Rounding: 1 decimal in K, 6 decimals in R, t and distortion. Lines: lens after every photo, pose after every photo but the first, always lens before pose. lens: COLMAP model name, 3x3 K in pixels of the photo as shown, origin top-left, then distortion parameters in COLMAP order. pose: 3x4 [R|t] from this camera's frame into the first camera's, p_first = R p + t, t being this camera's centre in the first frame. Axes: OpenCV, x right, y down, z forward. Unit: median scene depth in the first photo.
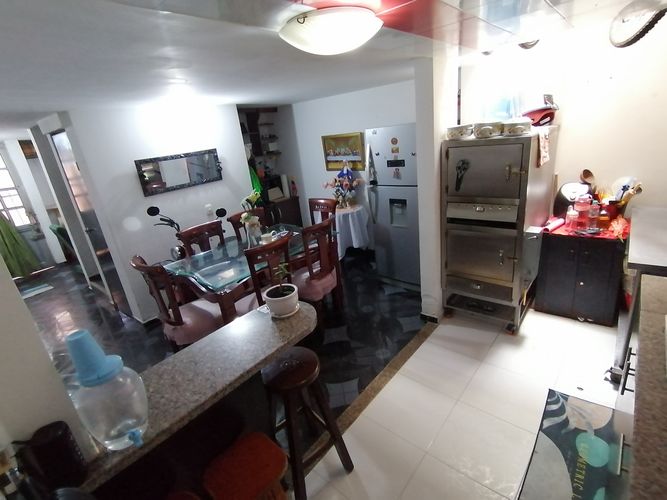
lens RADIAL K [[334.0, 0, 335.0], [0, 334.0, 245.2], [0, 0, 1]] dist [0.061997, -0.041795]
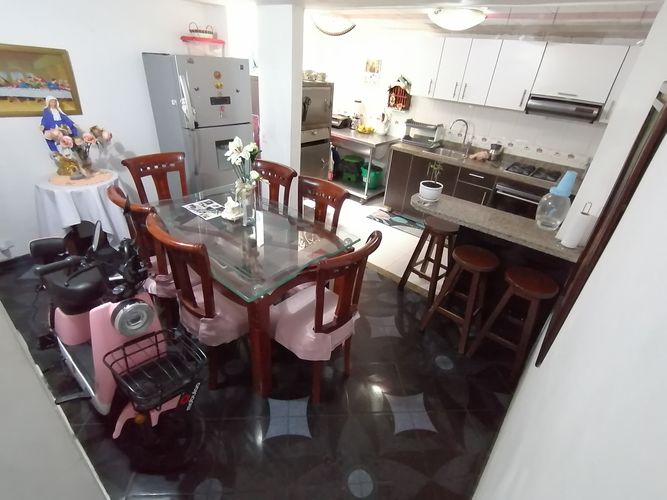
lens RADIAL K [[334.0, 0, 335.0], [0, 334.0, 245.2], [0, 0, 1]] dist [0.061997, -0.041795]
pose [[-0.021245, -0.376345, 0.926236, -0.877545], [0.265475, 0.891064, 0.368143, -0.148074], [-0.963884, 0.253714, 0.080979, 0.723336]]
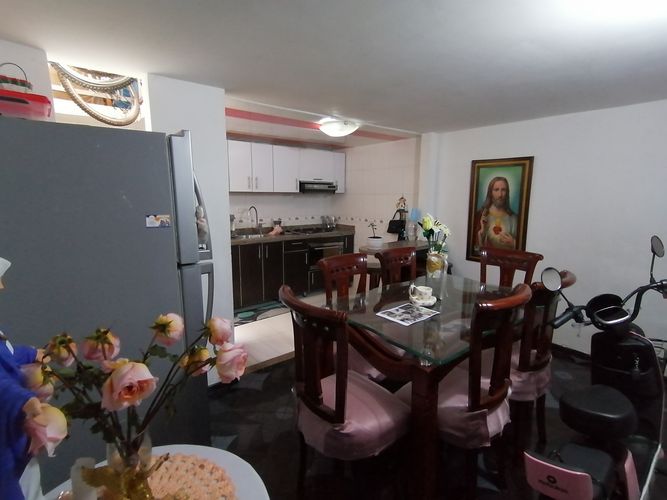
lens RADIAL K [[334.0, 0, 335.0], [0, 334.0, 245.2], [0, 0, 1]] dist [0.061997, -0.041795]
pose [[-0.978741, 0.089956, 0.184321, -0.152864], [0.164667, 0.880410, 0.444705, -0.389527], [-0.122274, 0.465603, -0.876506, 1.482752]]
